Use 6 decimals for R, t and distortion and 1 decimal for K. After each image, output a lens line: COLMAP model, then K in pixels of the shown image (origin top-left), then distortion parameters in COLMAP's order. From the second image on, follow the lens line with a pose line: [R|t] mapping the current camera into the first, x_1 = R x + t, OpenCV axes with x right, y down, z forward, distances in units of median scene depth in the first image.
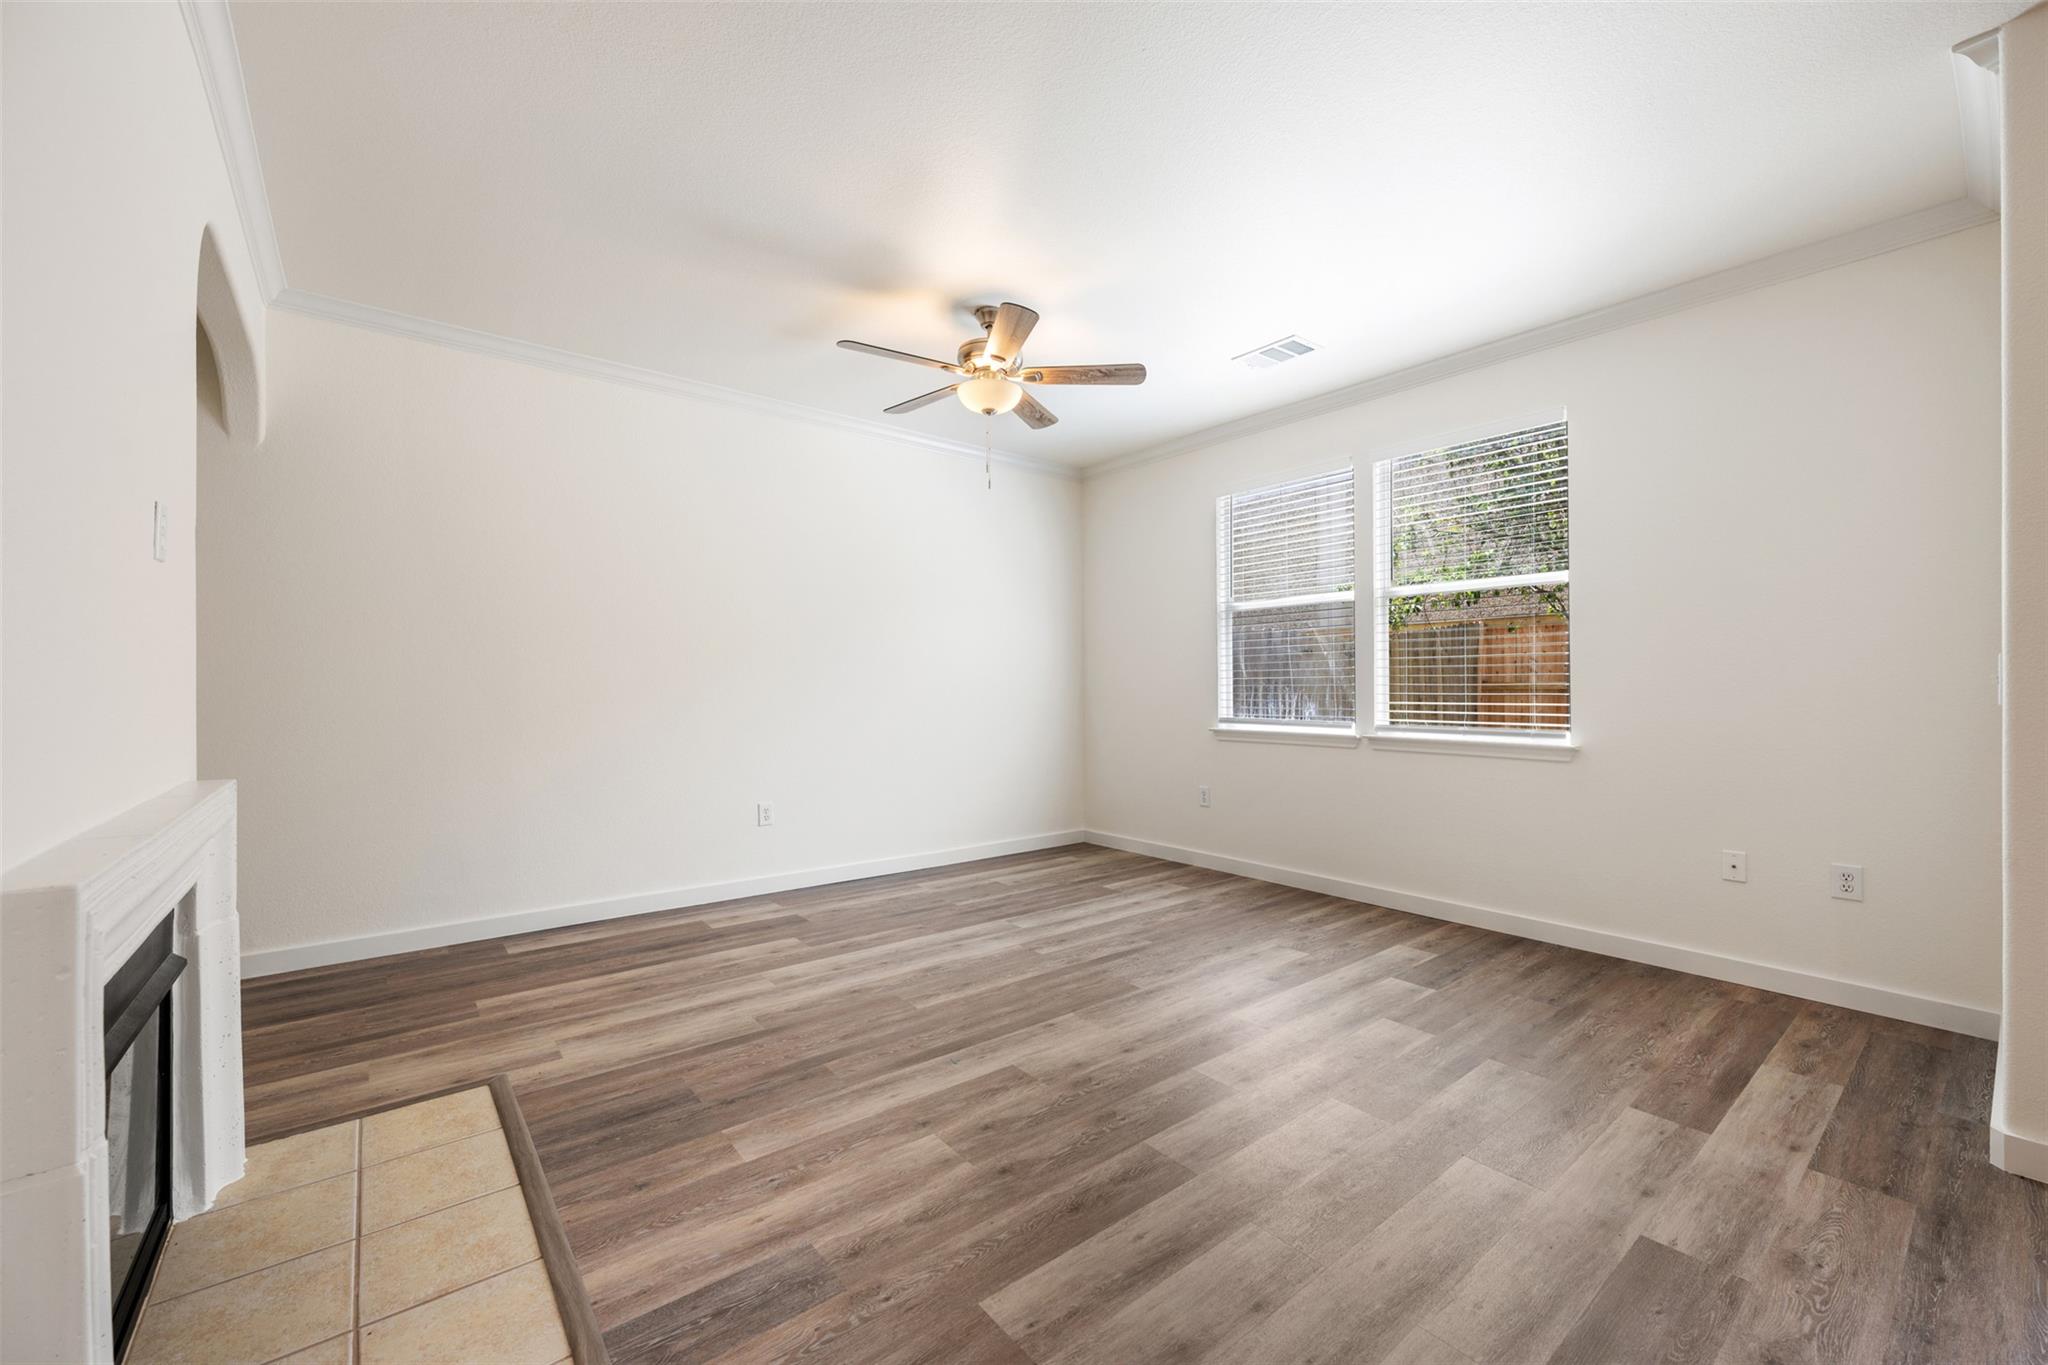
lens RADIAL K [[813.9, 0, 1023.6], [0, 813.9, 683.0], [0, 0, 1]] dist [-0.001404, 0.000714]
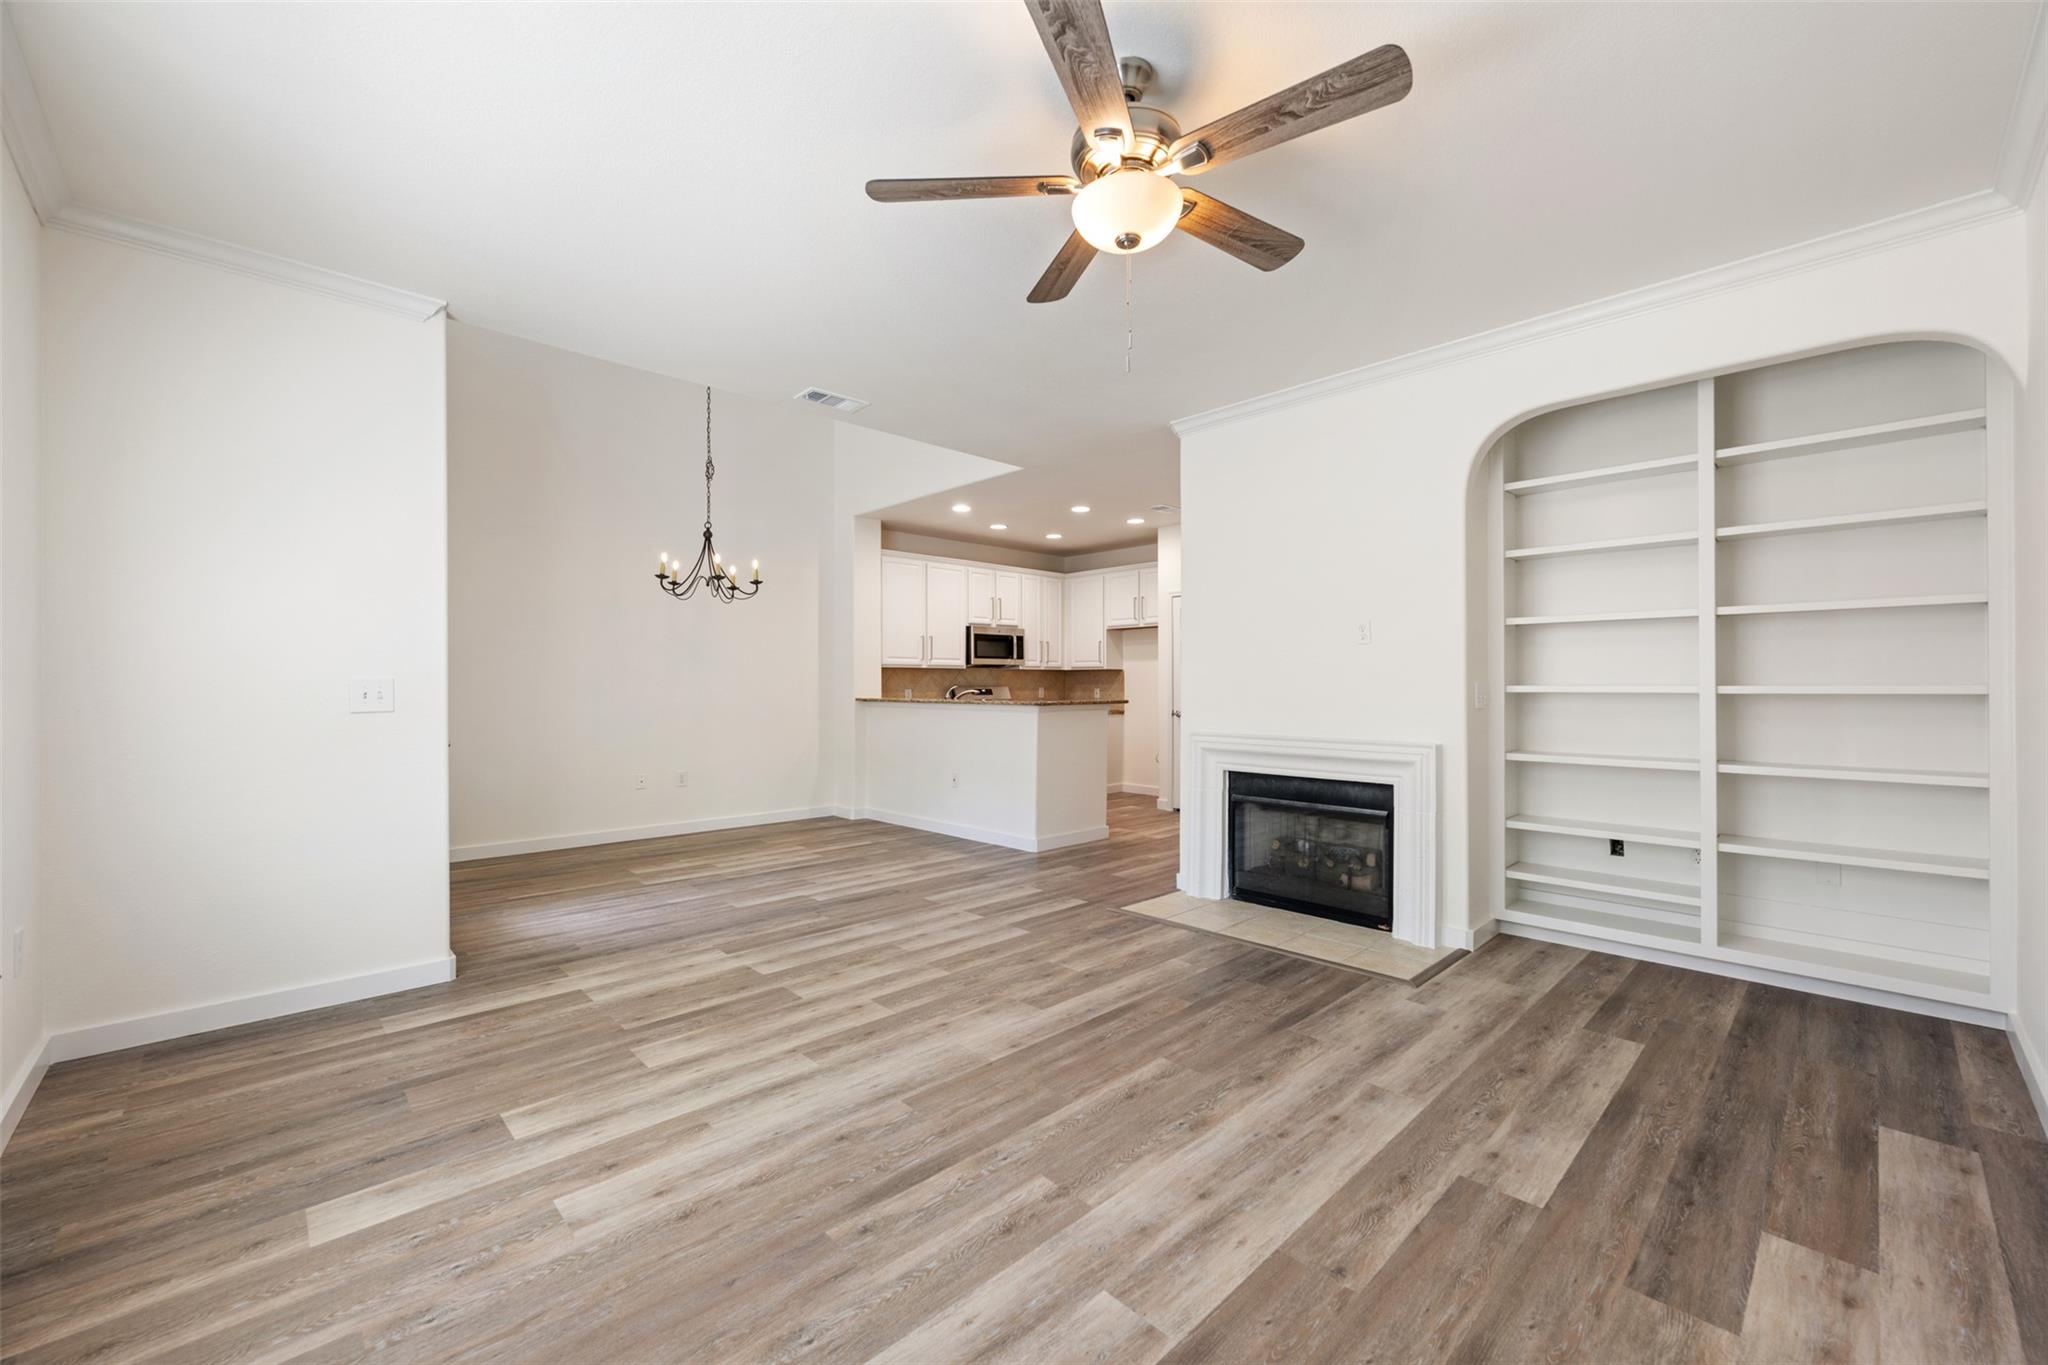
lens RADIAL K [[813.9, 0, 1033.7], [0, 813.9, 677.4], [0, 0, 1]] dist [-0.001404, 0.000714]
pose [[-0.994959, 0.000271, -0.100285, 0.125563], [0.001569, 0.999916, -0.012855, -0.013542], [0.100273, -0.012948, -0.994876, 2.307494]]
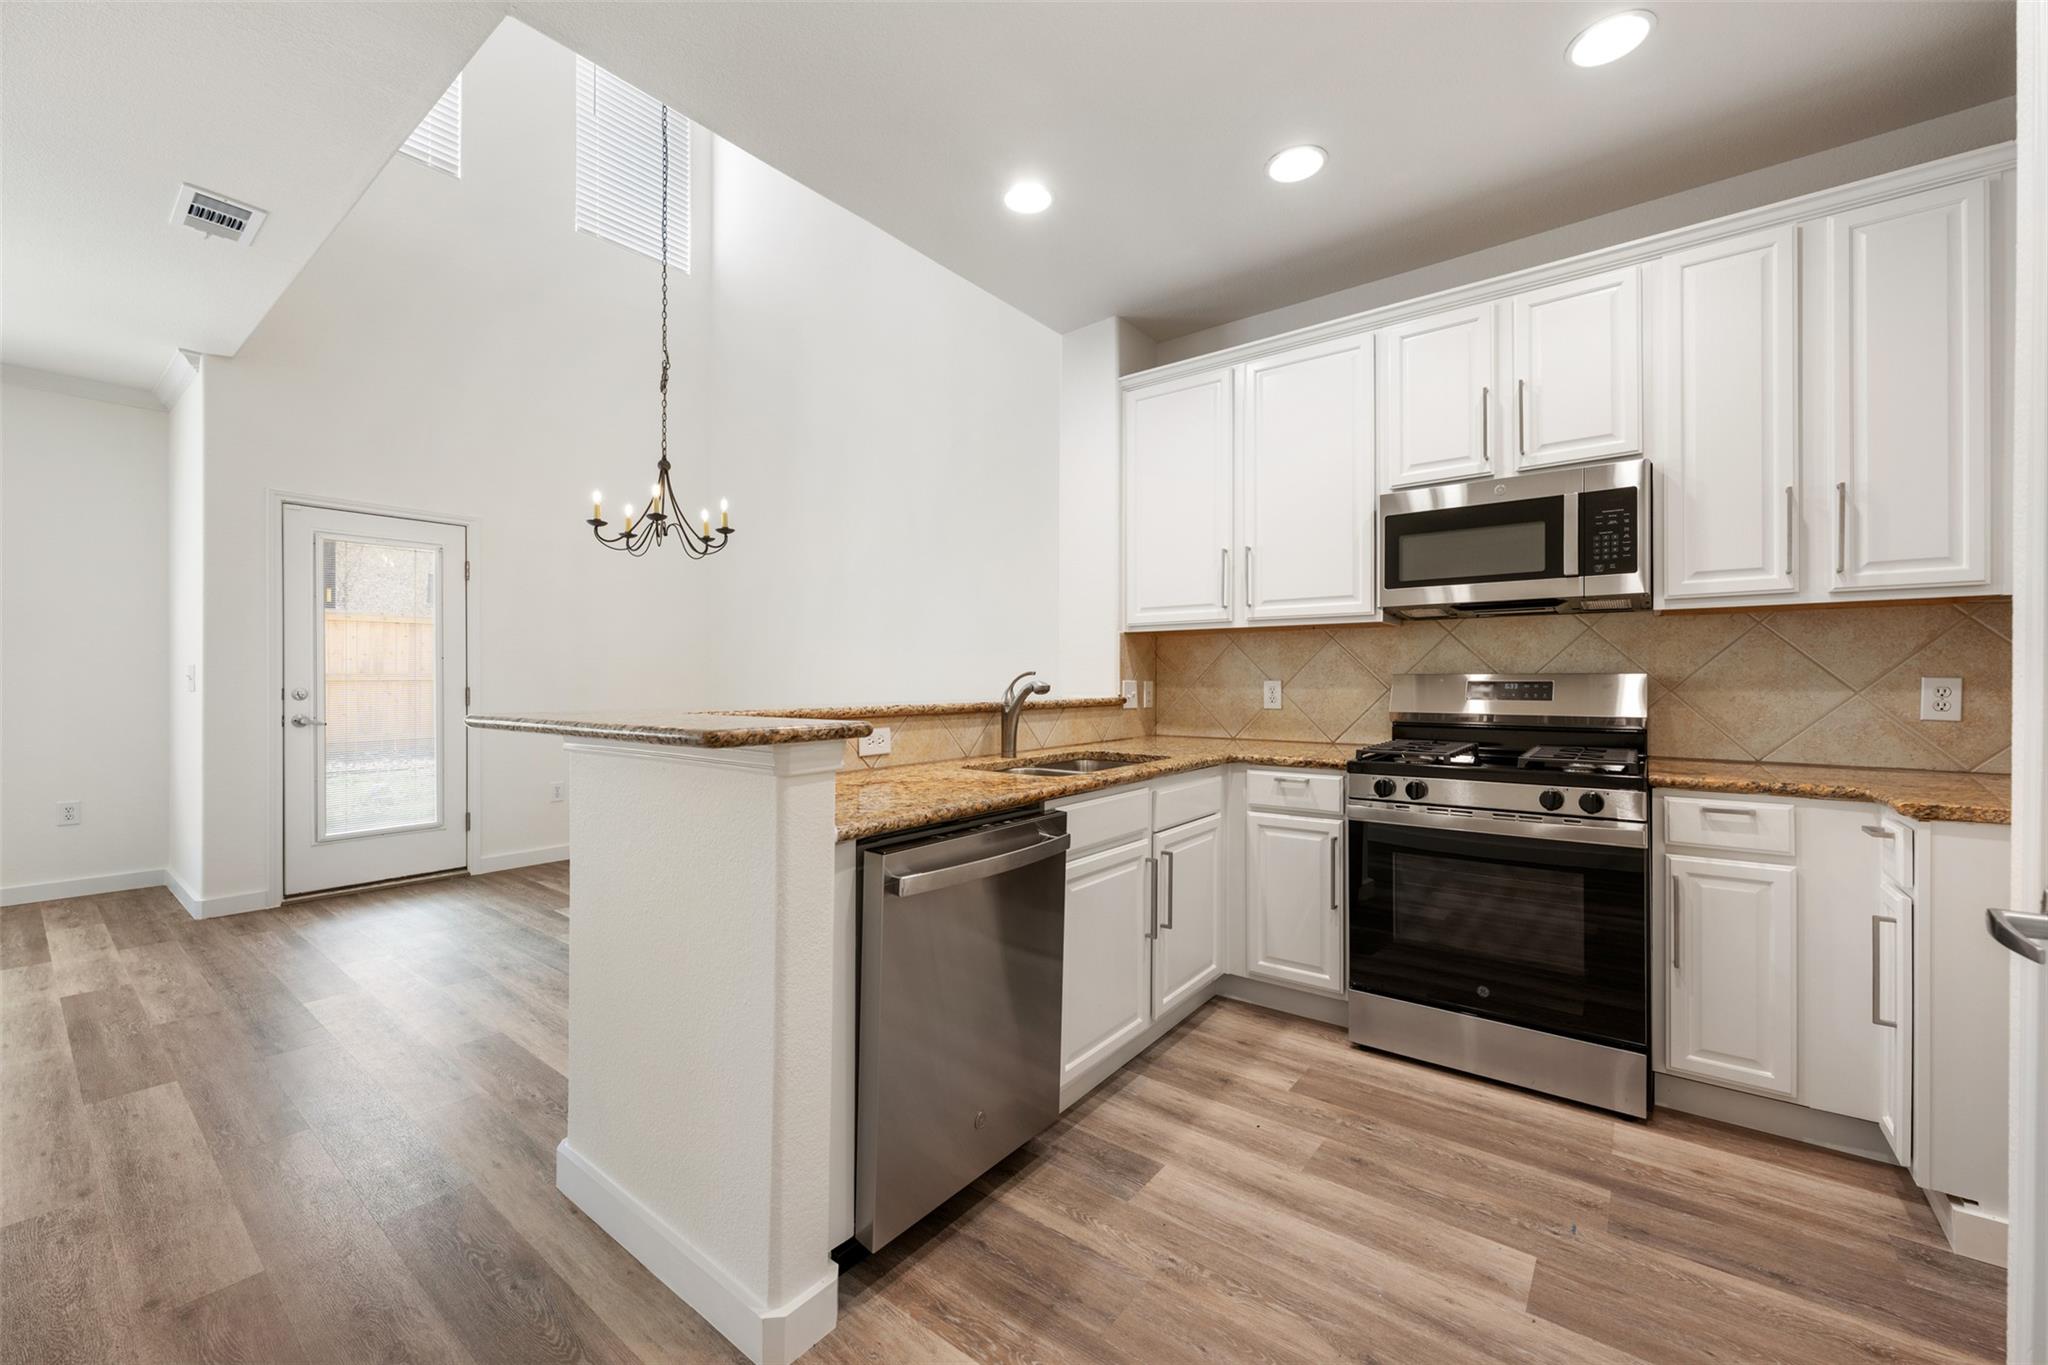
lens RADIAL K [[813.9, 0, 1031.1], [0, 813.9, 683.3], [0, 0, 1]] dist [-0.001404, 0.000714]
pose [[-0.229086, -0.003010, 0.973402, -1.010917], [-0.005290, 0.999984, 0.001847, -0.004588], [-0.973392, -0.004726, -0.229098, -0.445356]]
